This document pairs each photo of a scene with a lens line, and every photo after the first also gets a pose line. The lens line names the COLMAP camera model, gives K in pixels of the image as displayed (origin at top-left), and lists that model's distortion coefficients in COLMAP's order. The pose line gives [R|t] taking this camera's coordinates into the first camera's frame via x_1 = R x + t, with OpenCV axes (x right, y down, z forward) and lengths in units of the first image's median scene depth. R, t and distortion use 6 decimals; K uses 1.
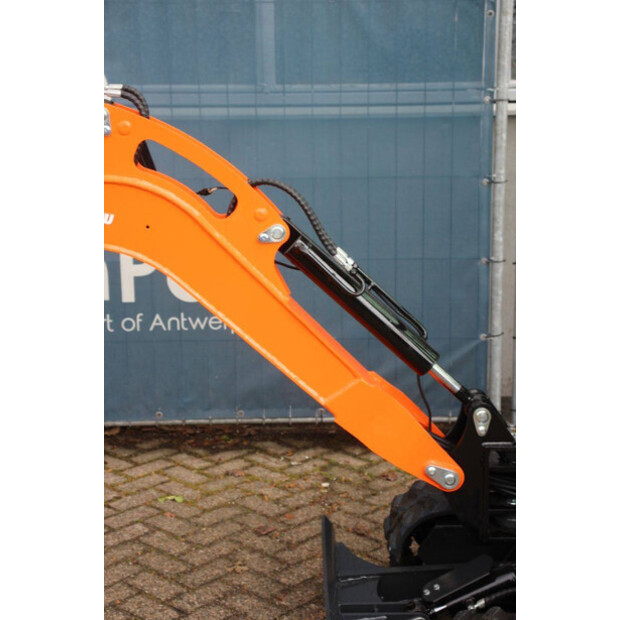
lens RADIAL K [[1338.5, 0, 310.0], [0, 1338.5, 310.0], [0, 0, 1]] dist [0.286512, 0.071245]
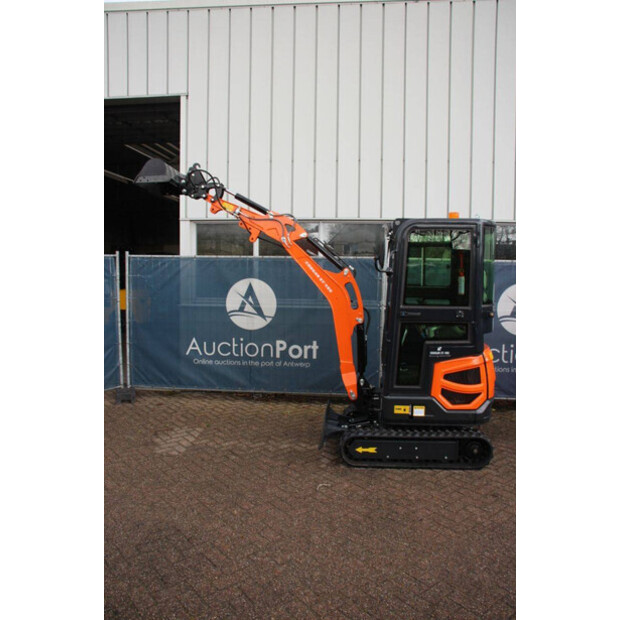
lens RADIAL K [[512.9, 0, 312.2], [0, 512.9, 302.5], [0, 0, 1]] dist [-0.159764, 0.147951]
pose [[0.995264, 0.027173, -0.093331, 0.080438], [-0.042535, 0.985076, -0.166779, 0.074375], [0.087407, 0.169959, 0.981567, -0.359787]]
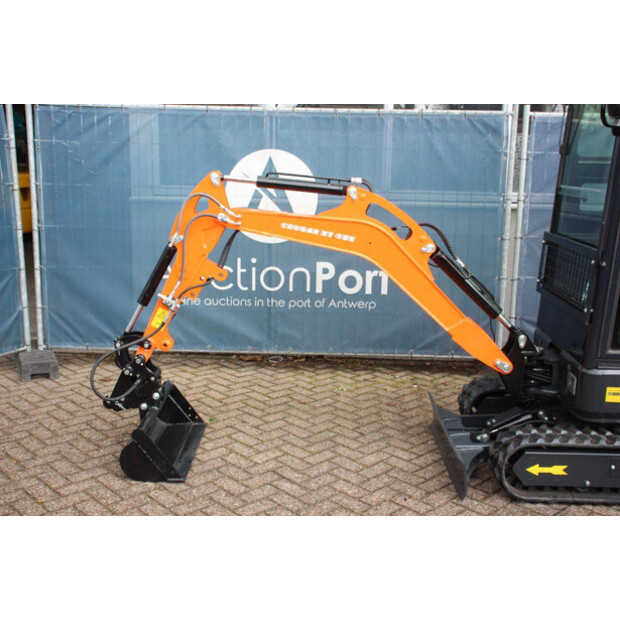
lens RADIAL K [[758.3, 0, 310.0], [0, 758.3, 310.0], [0, 0, 1]] dist [-0.002050, 0.077117]
pose [[0.999089, 0.035954, -0.022982, -0.123534], [-0.036678, 0.998818, -0.031910, 0.057878], [0.021807, 0.032724, 0.999226, -0.136958]]
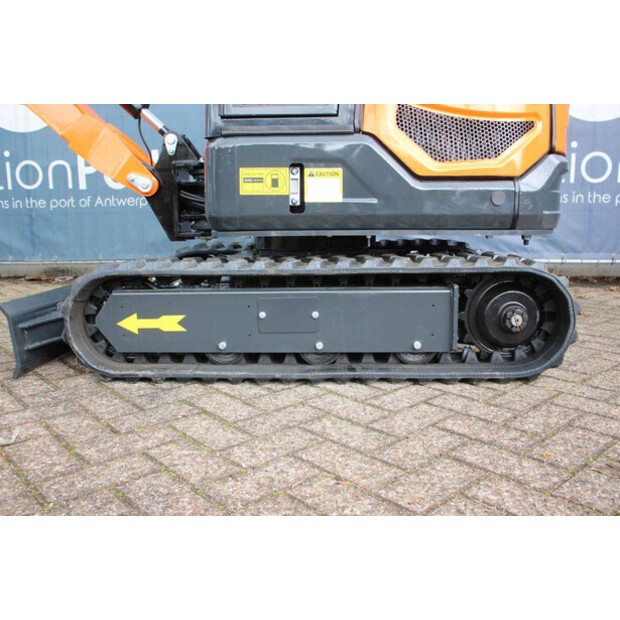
lens RADIAL K [[567.2, 0, 310.0], [0, 567.2, 310.0], [0, 0, 1]] dist [-0.052161, 0.016685]
pose [[0.997895, 0.014534, -0.063196, 0.210312], [-0.018739, 0.997613, -0.066465, 0.196066], [0.062079, 0.067509, 0.995785, 0.312571]]
